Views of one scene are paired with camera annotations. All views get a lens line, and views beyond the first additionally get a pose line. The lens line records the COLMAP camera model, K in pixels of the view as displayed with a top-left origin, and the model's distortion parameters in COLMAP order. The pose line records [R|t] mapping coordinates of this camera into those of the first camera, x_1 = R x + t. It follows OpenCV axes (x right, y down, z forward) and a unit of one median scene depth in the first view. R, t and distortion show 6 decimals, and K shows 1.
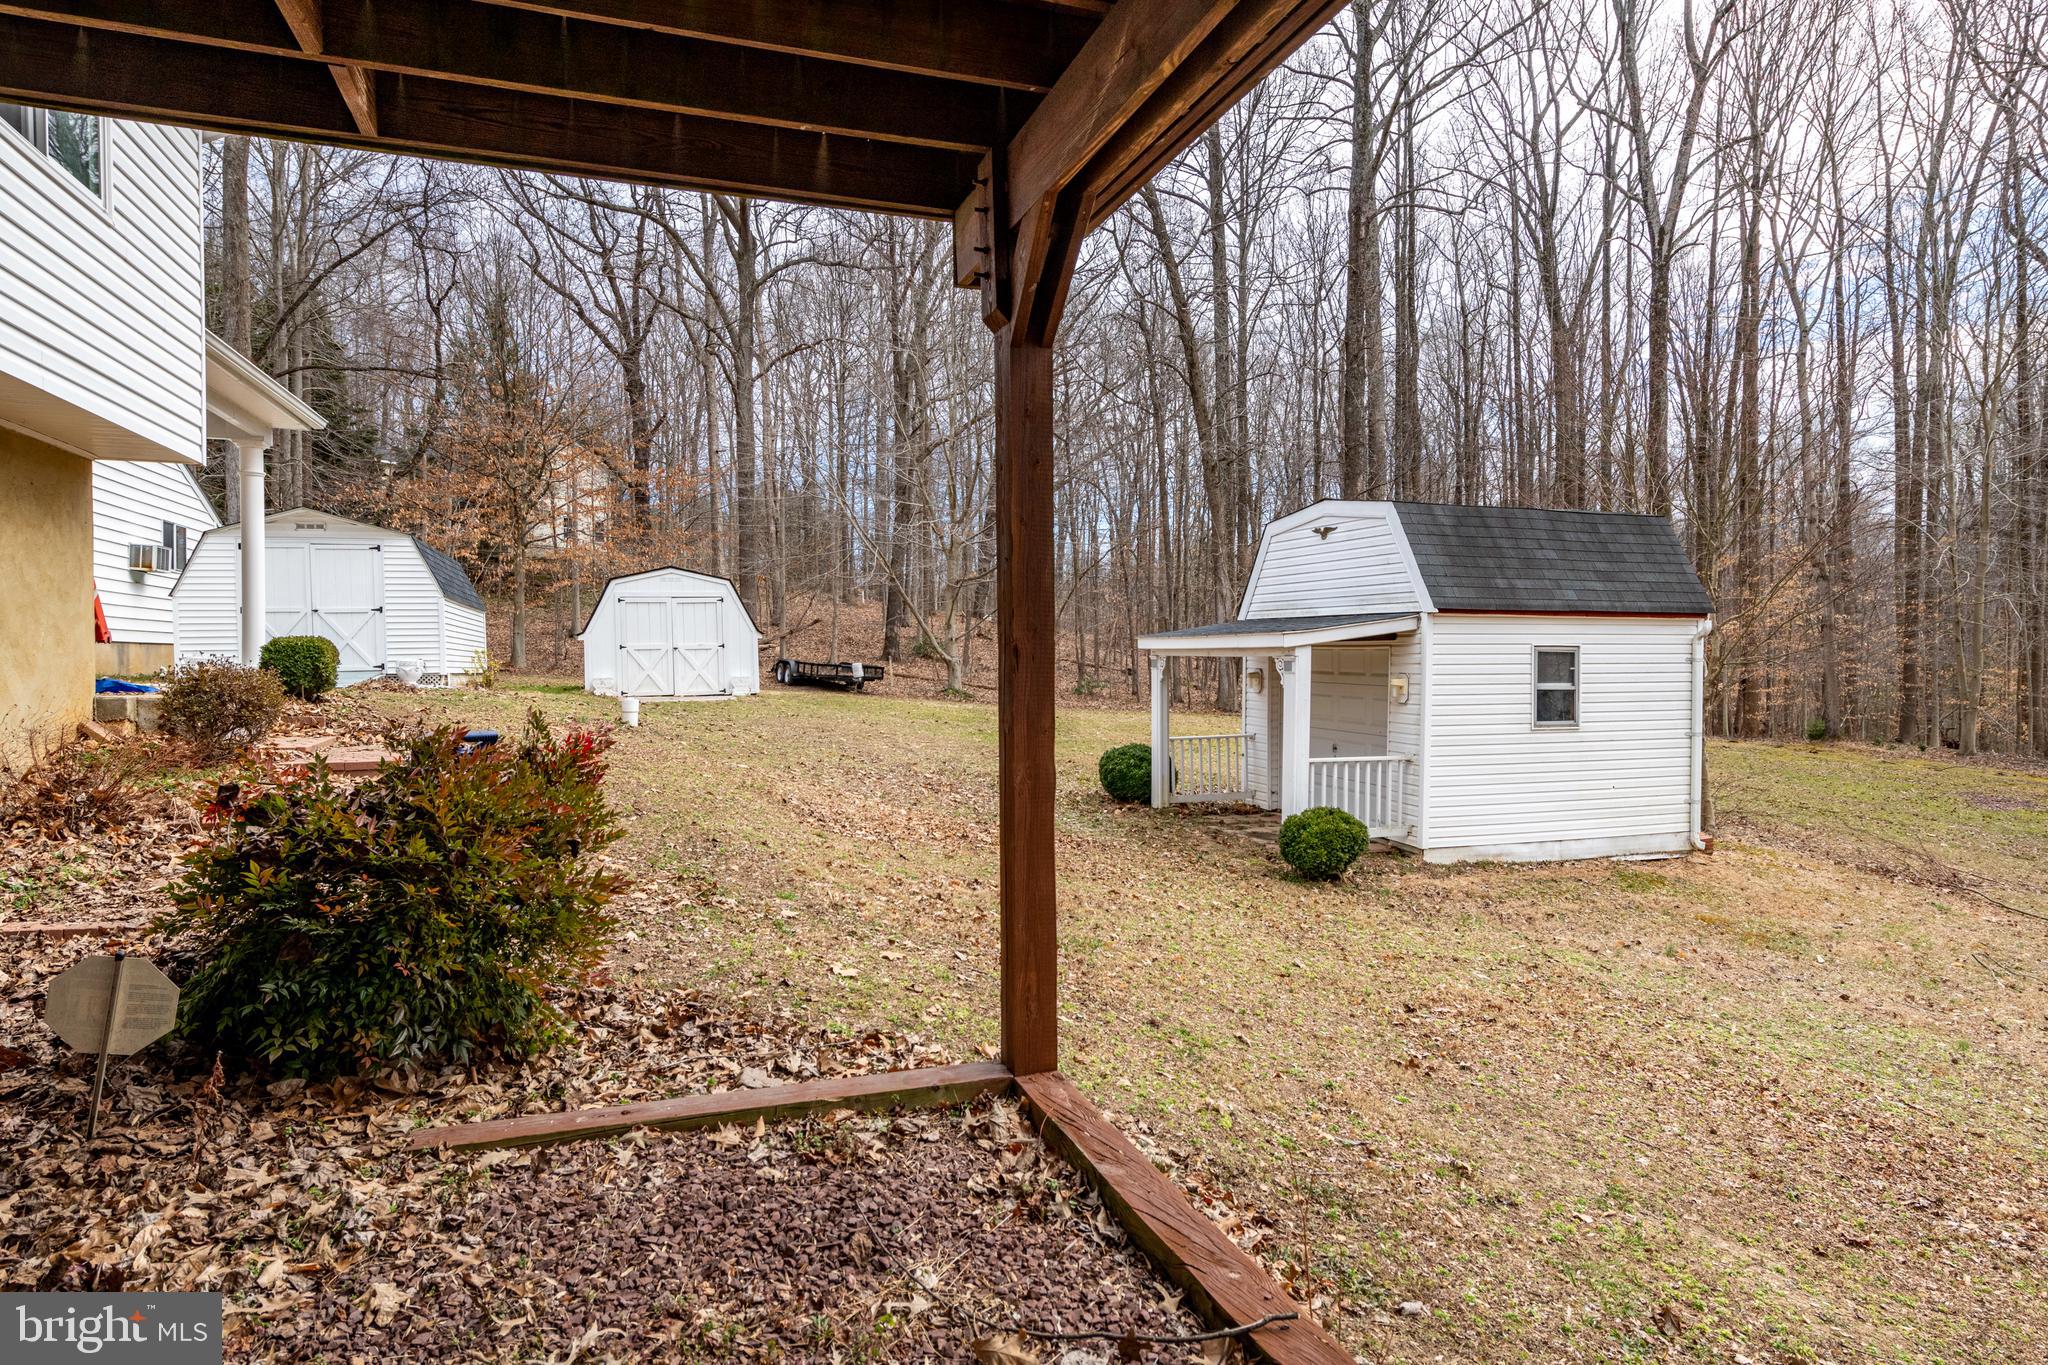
lens RADIAL K [[1175.2, 0, 1030.6], [0, 1175.2, 672.5], [0, 0, 1]] dist [0.009364, -0.000838]
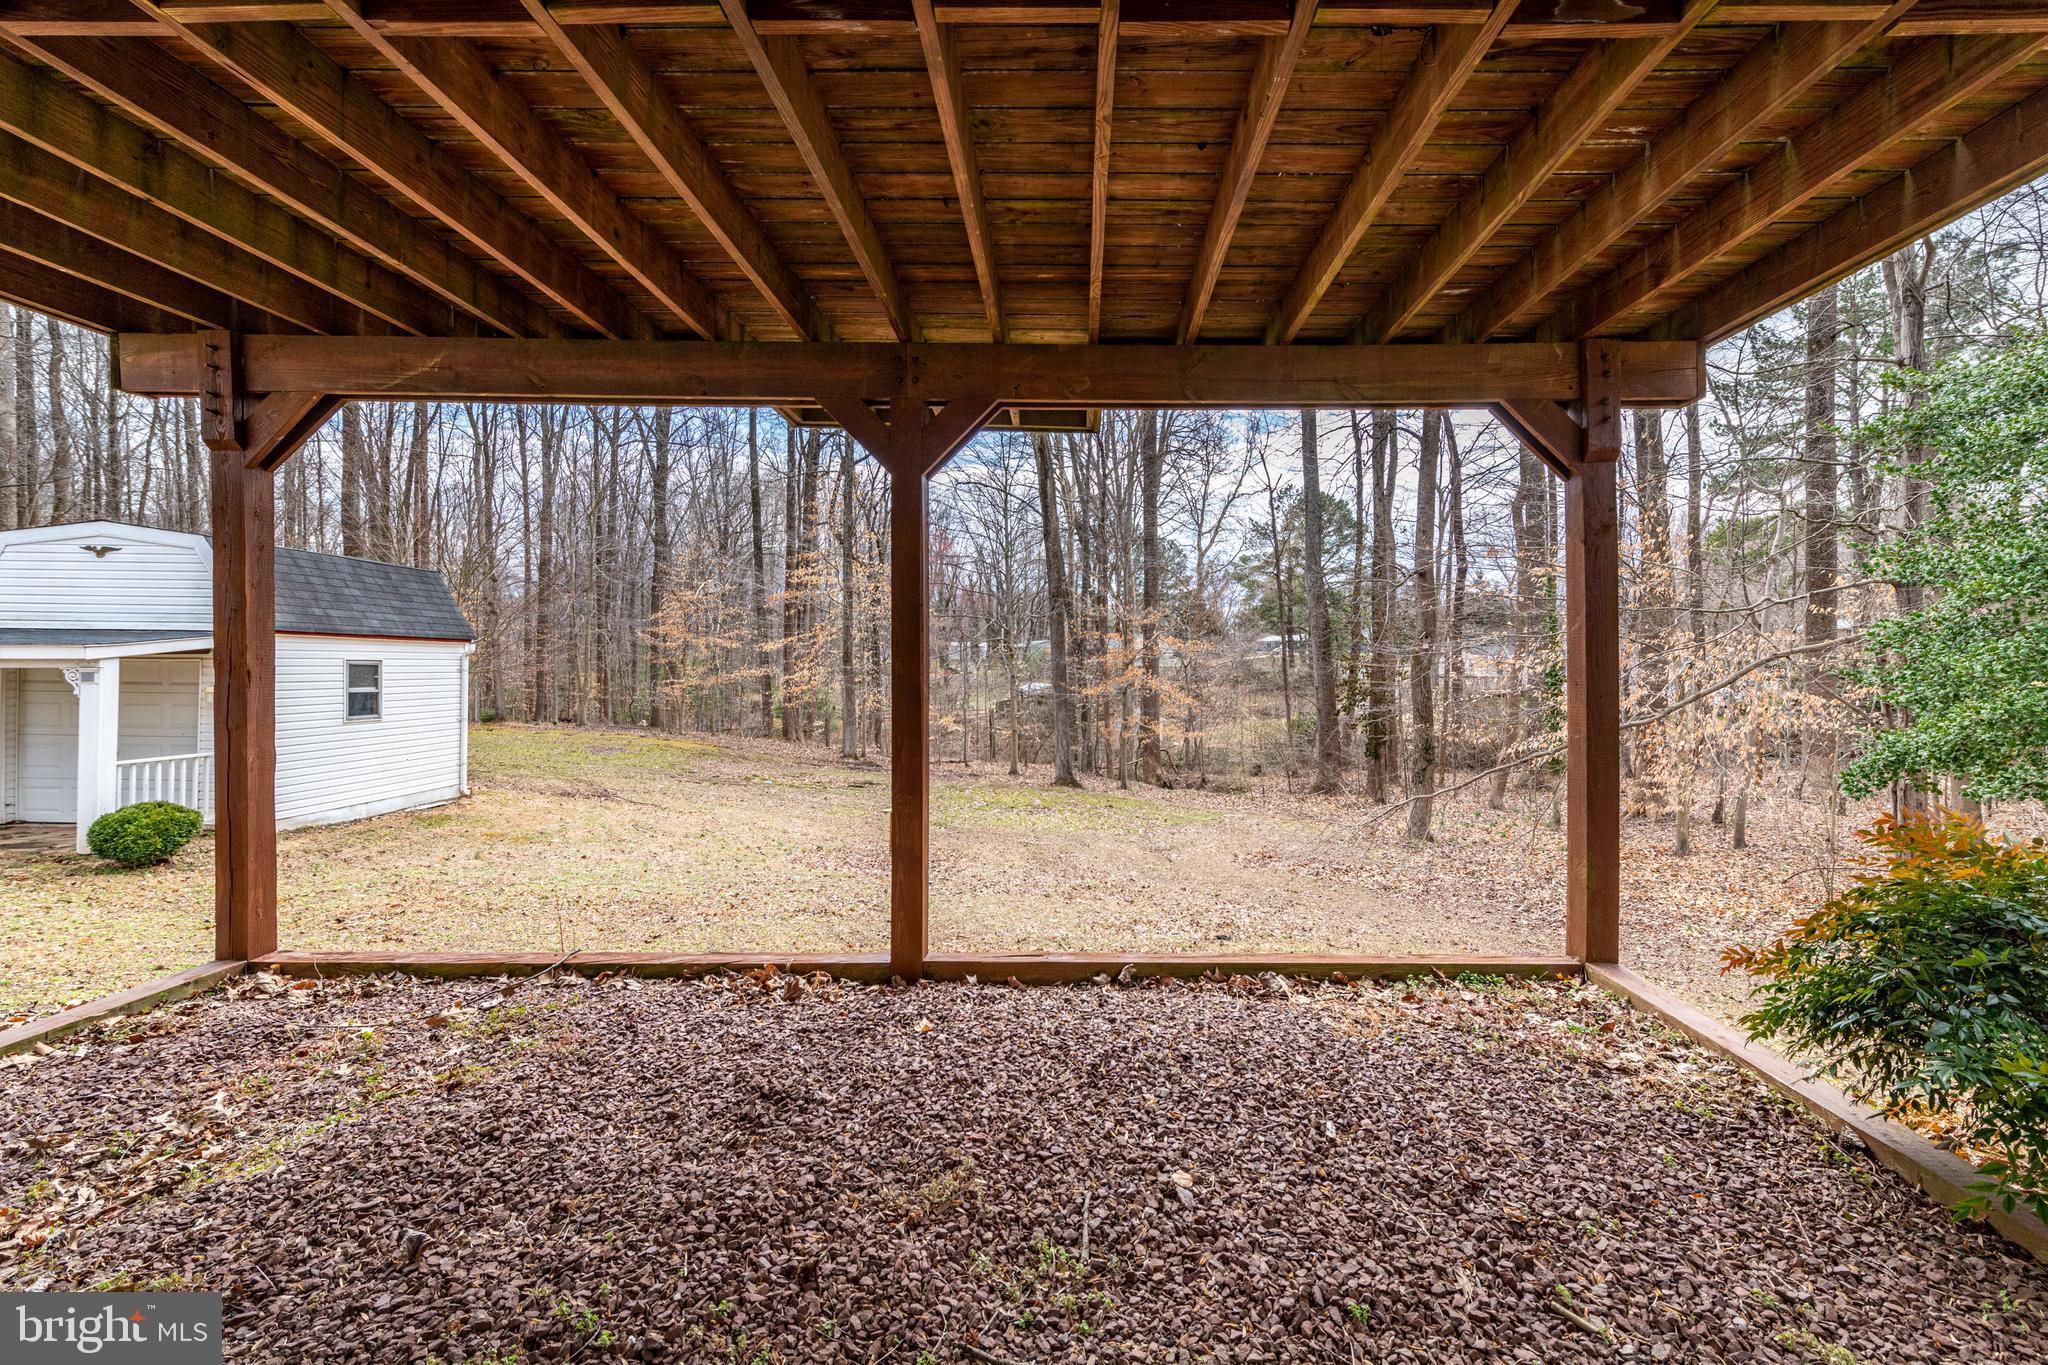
lens RADIAL K [[821.2, 0, 1037.3], [0, 821.2, 673.2], [0, 0, 1]] dist [0.000109, 0.000028]
pose [[0.368593, -0.005041, 0.929577, -0.150943], [0.007934, 0.999966, 0.002277, -0.003518], [-0.929557, 0.006536, 0.368620, -0.077071]]
